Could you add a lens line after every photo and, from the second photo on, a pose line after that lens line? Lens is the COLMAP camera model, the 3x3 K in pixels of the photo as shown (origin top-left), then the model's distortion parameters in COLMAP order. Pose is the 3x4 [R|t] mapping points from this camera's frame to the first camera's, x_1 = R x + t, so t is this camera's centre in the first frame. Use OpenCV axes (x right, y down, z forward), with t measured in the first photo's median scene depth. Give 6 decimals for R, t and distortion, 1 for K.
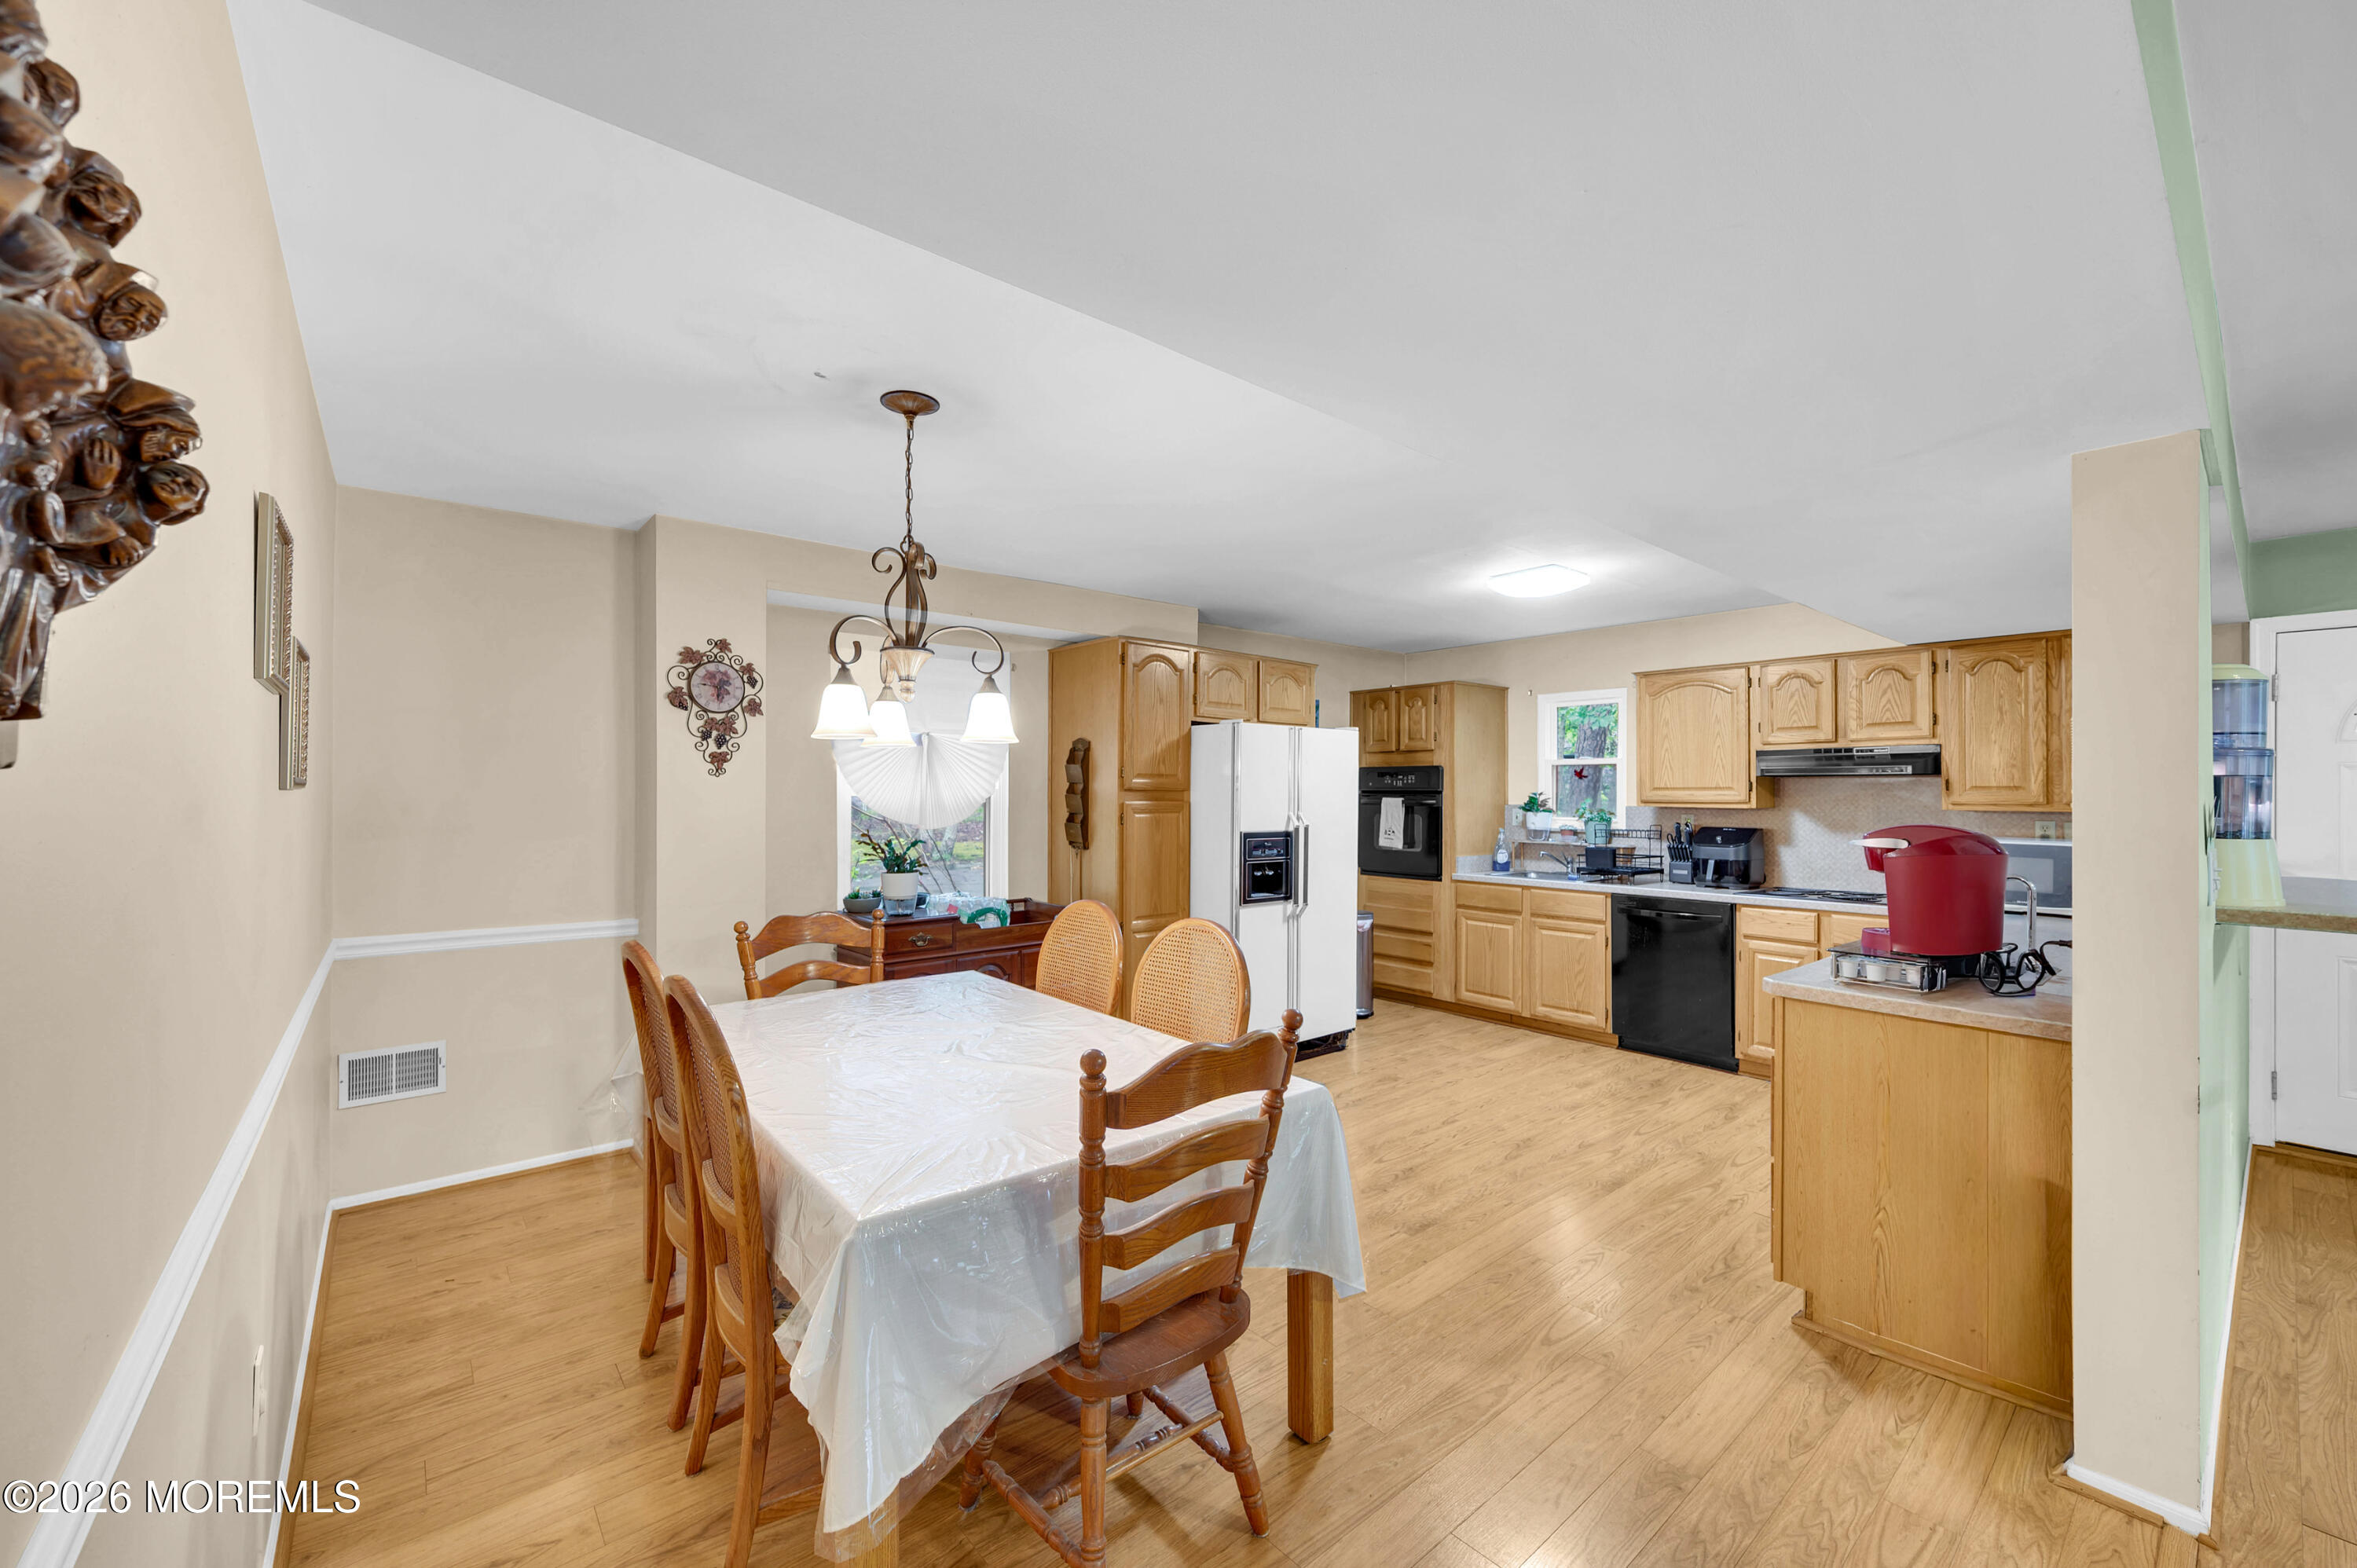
lens RADIAL K [[926.0, 0, 1180.4], [0, 926.0, 787.5], [0, 0, 1]] dist [0.002067, -0.000124]
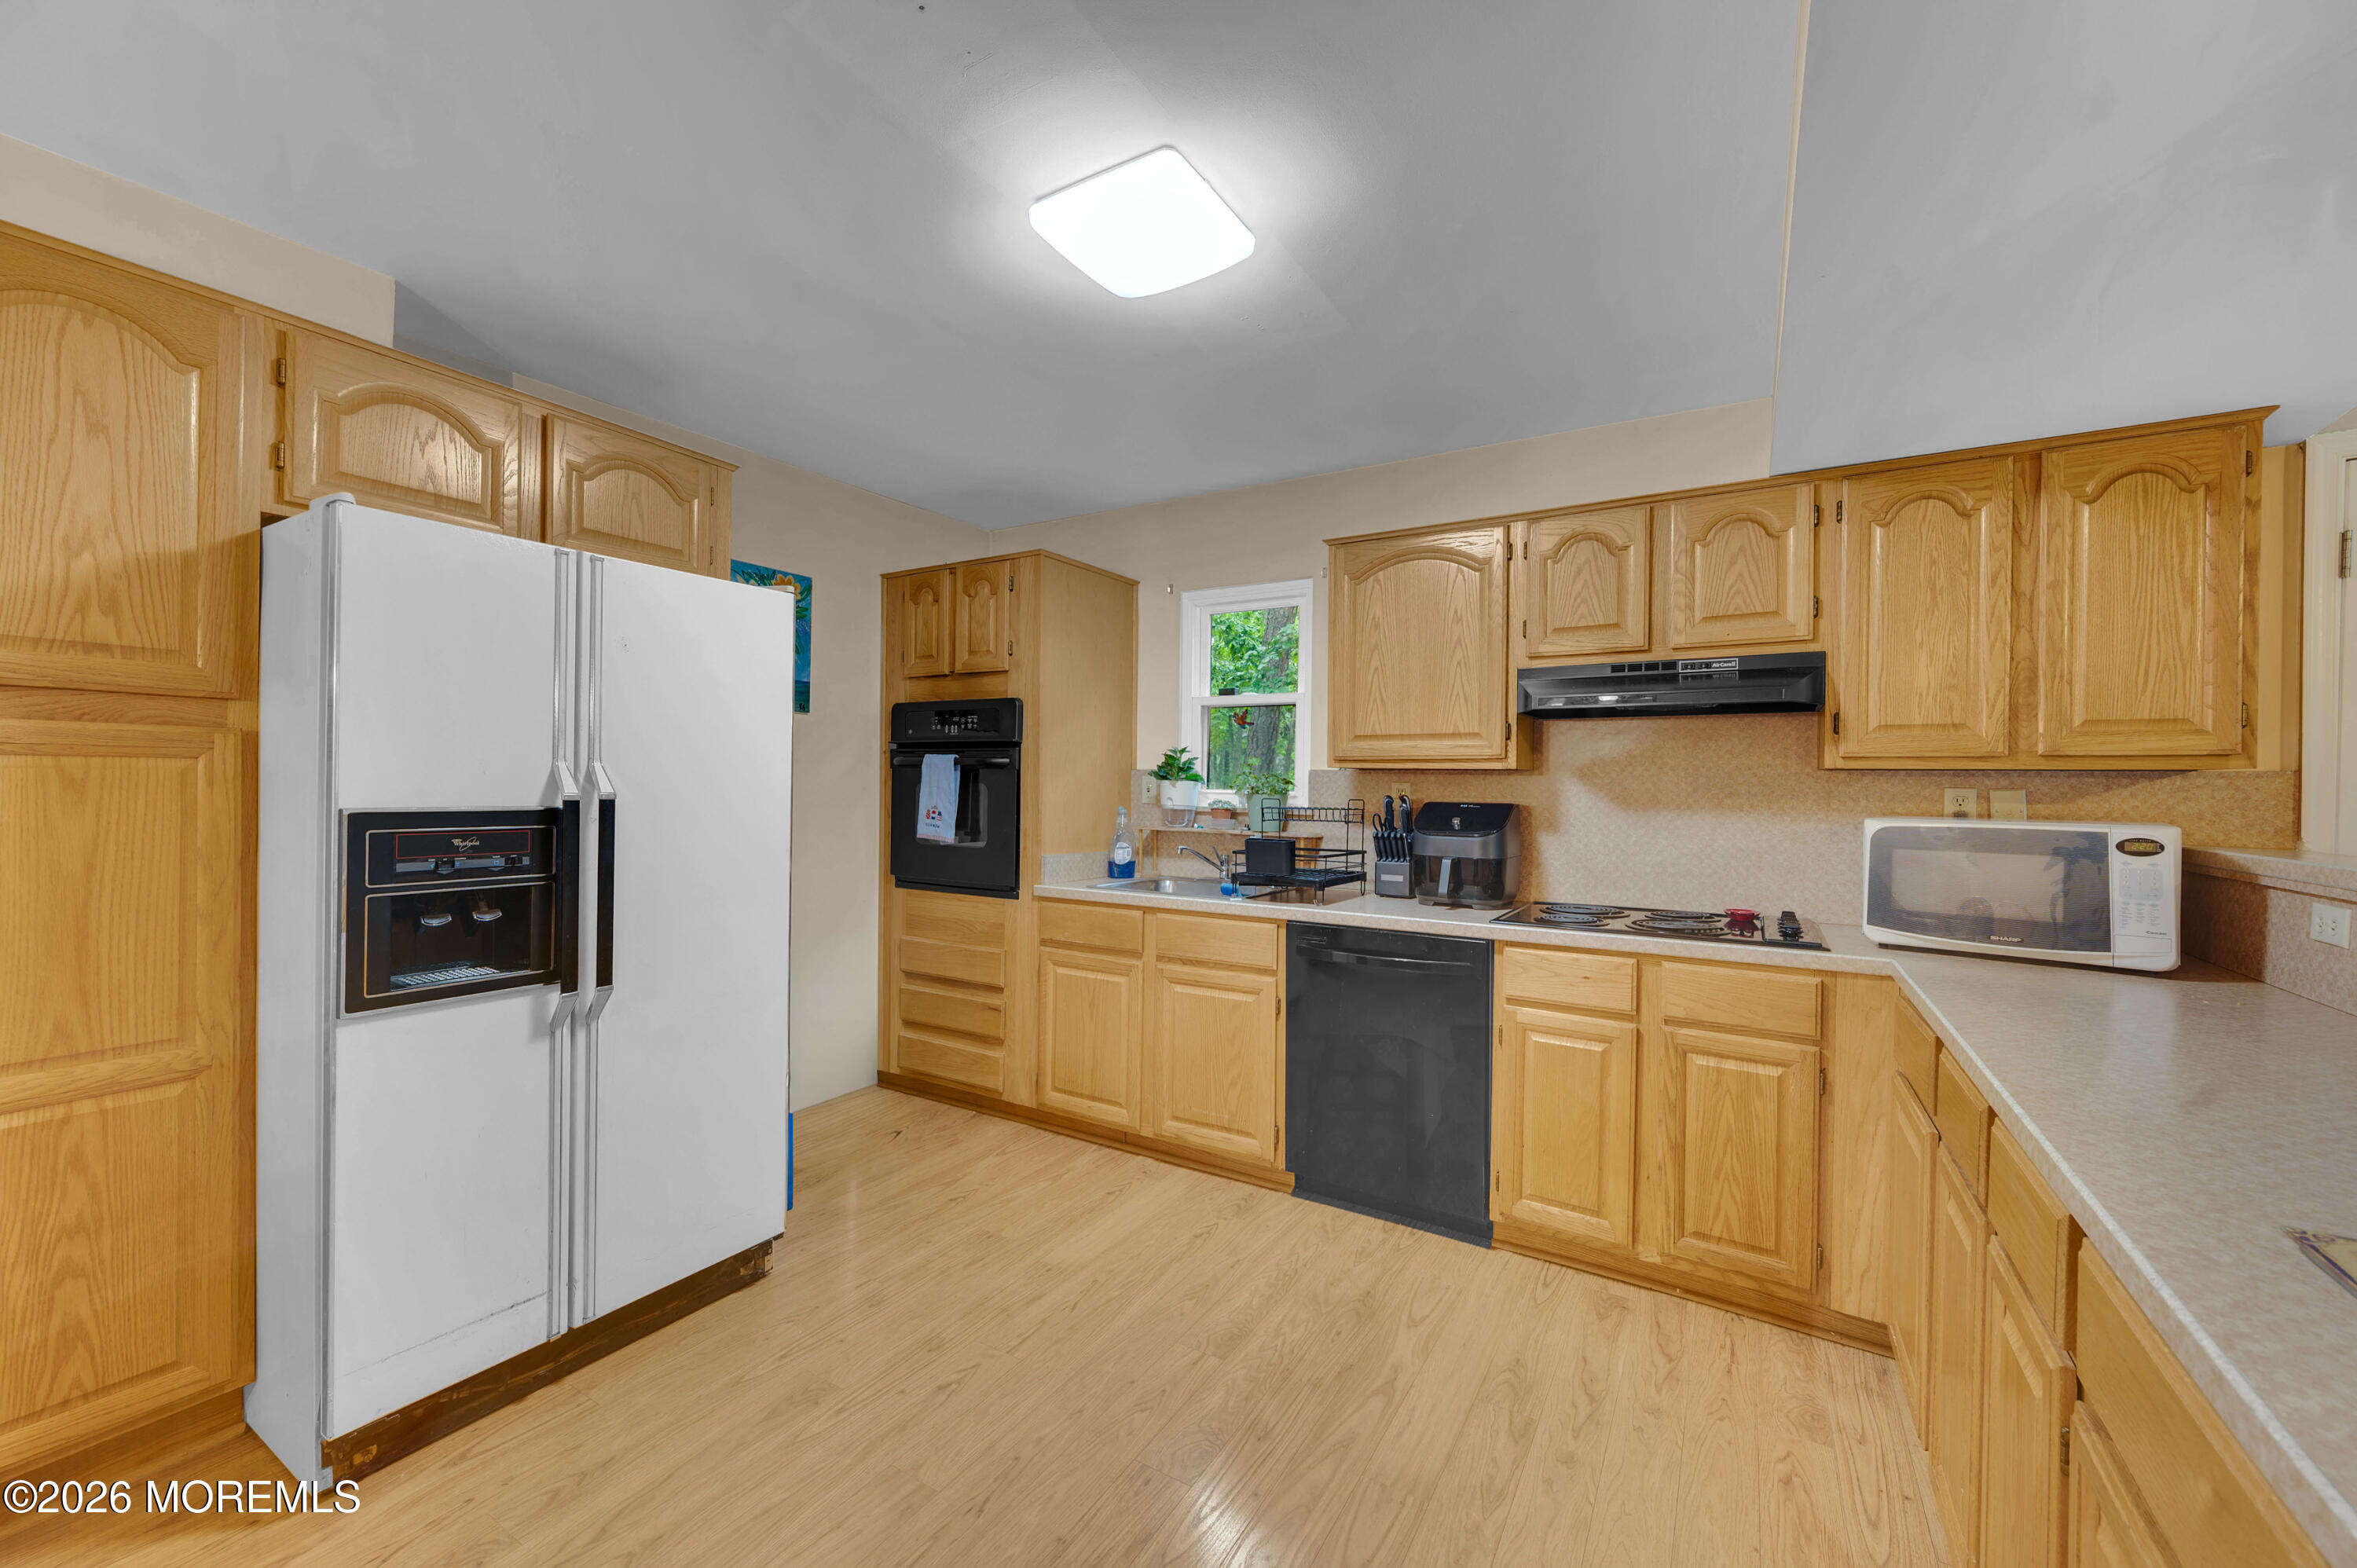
lens RADIAL K [[926.0, 0, 1176.6], [0, 926.0, 786.8], [0, 0, 1]] dist [0.002067, -0.000124]
pose [[0.949017, 0.006079, 0.315165, 0.230066], [-0.010469, 0.999870, 0.012238, 0.027762], [-0.315050, -0.014913, 0.948958, 0.501737]]
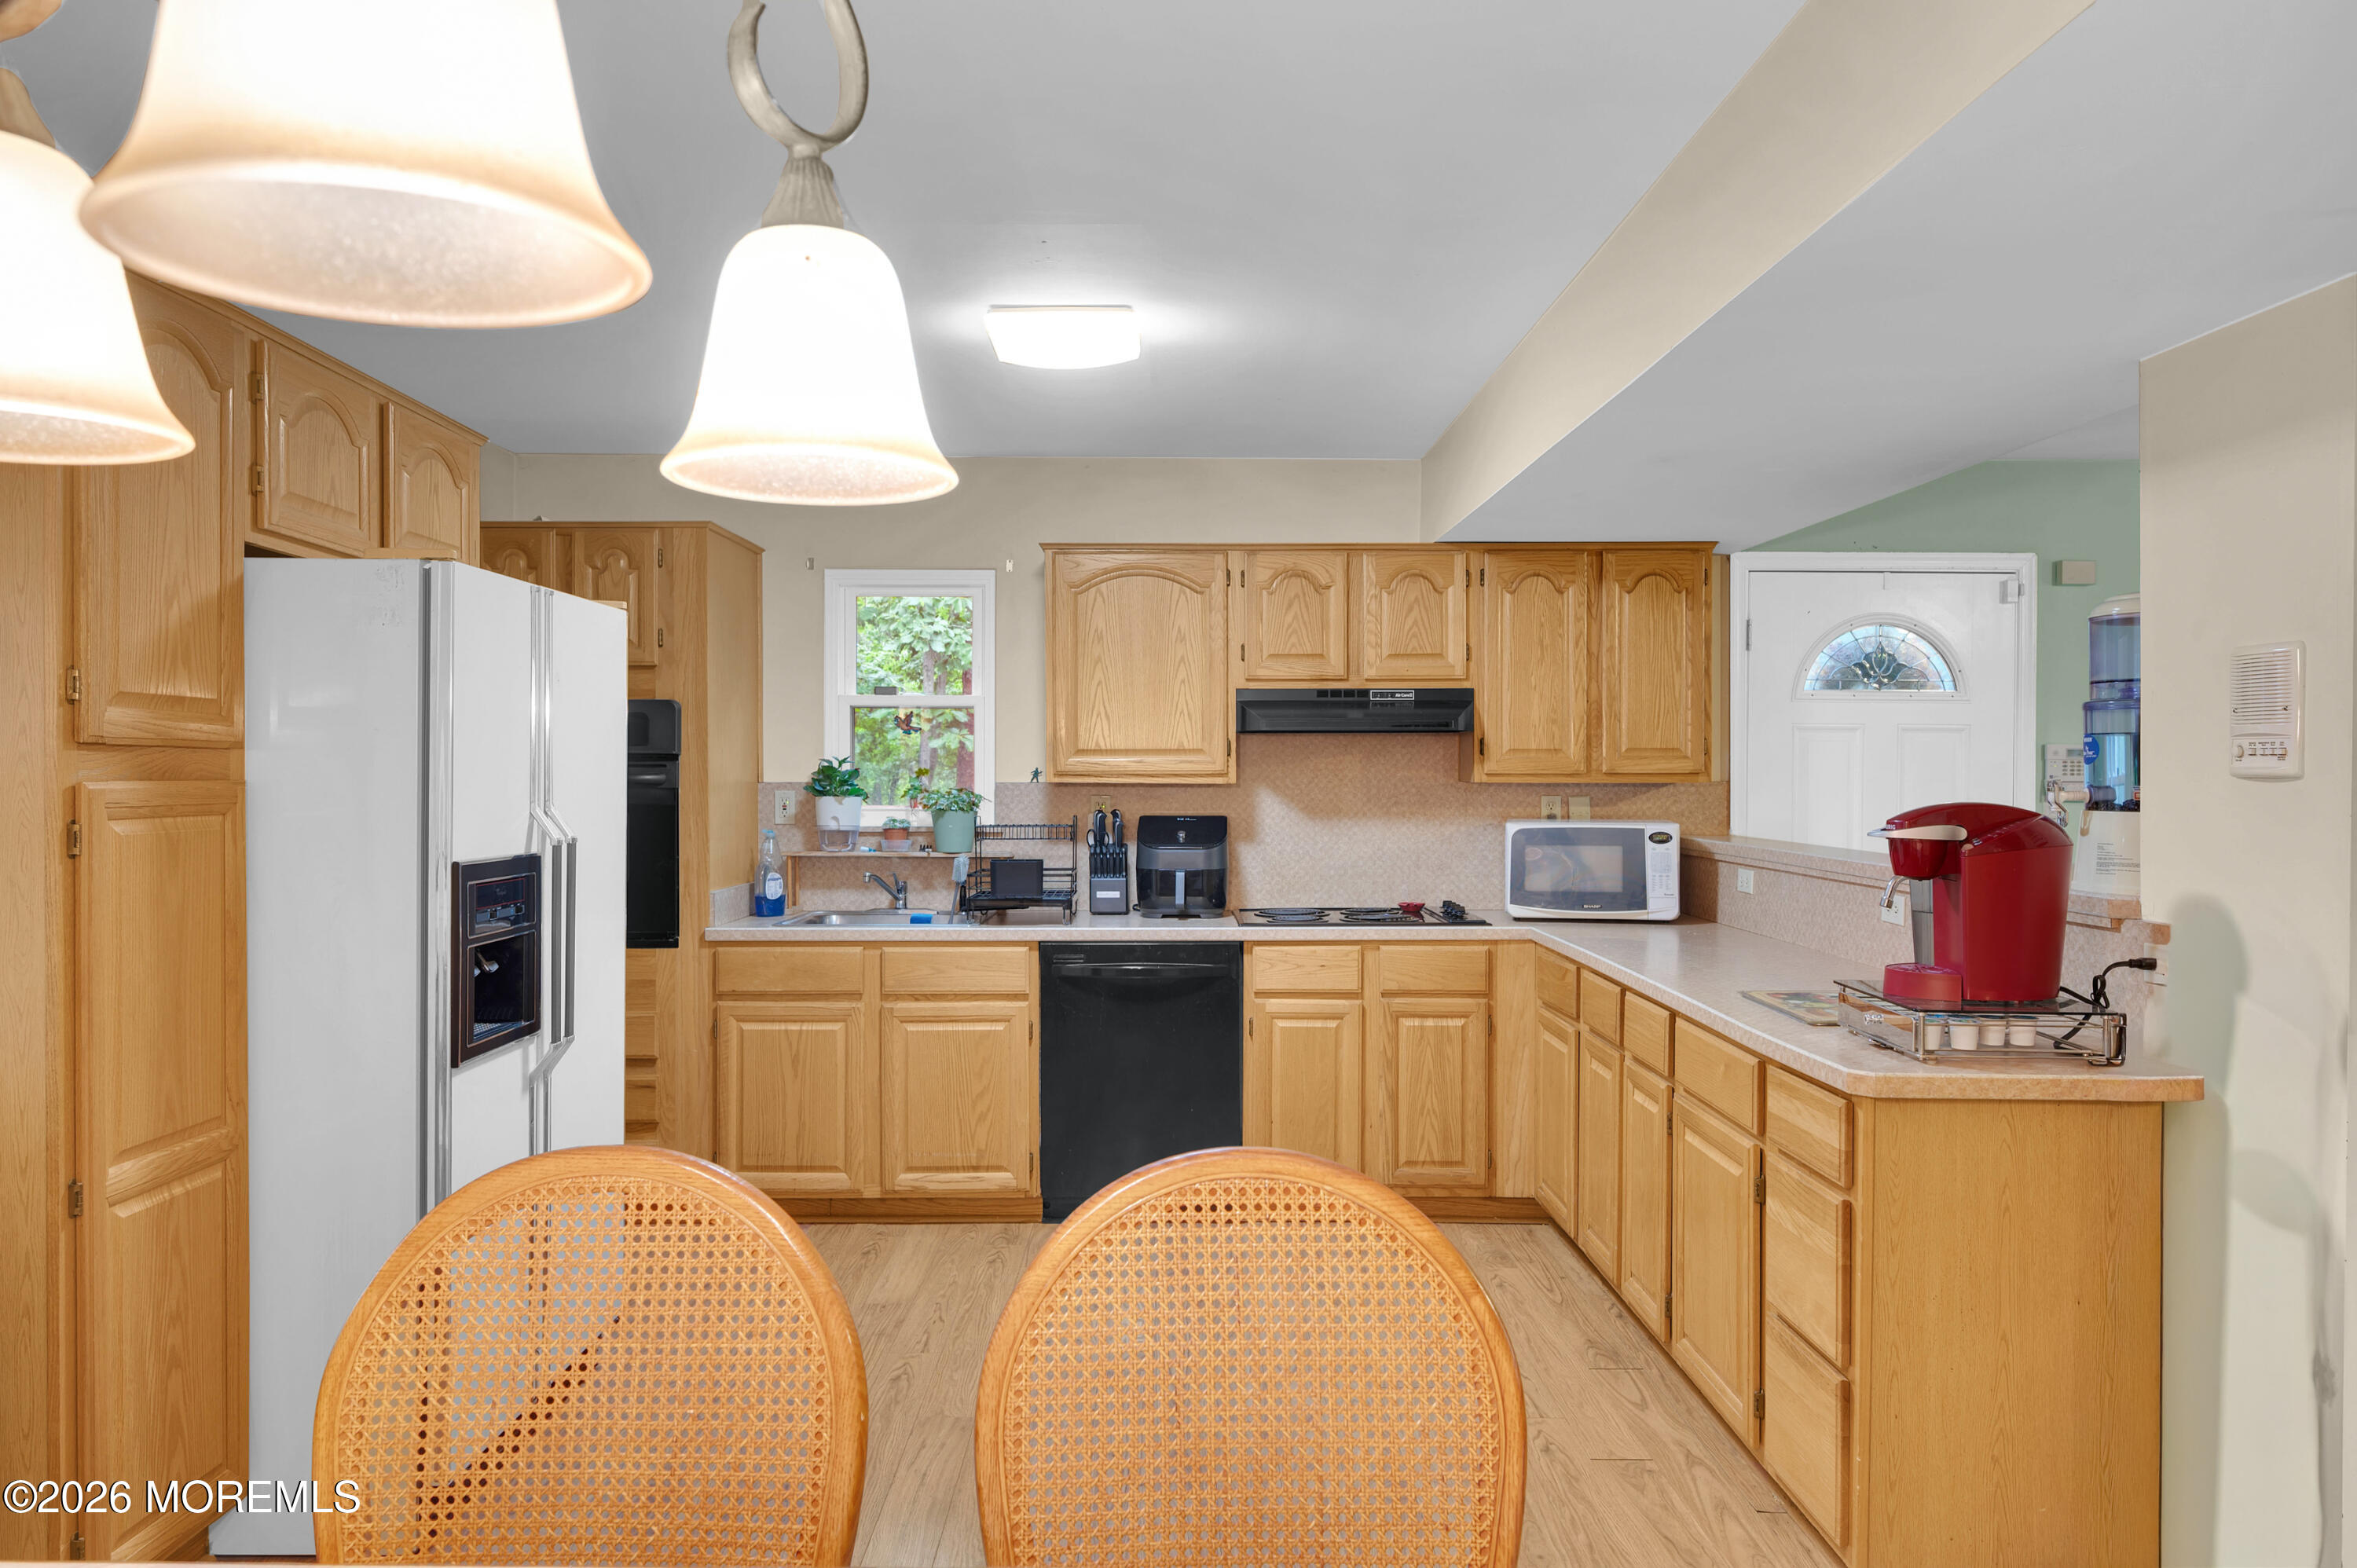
lens RADIAL K [[1576.4, 0, 1176.6], [0, 1576.4, 782.6], [0, 0, 1]] dist [0.004551, -0.002526]
pose [[0.641106, -0.010114, 0.767386, -0.201113], [-0.003212, 0.999869, 0.015862, 0.005067], [-0.767446, -0.012634, 0.640989, 0.348716]]
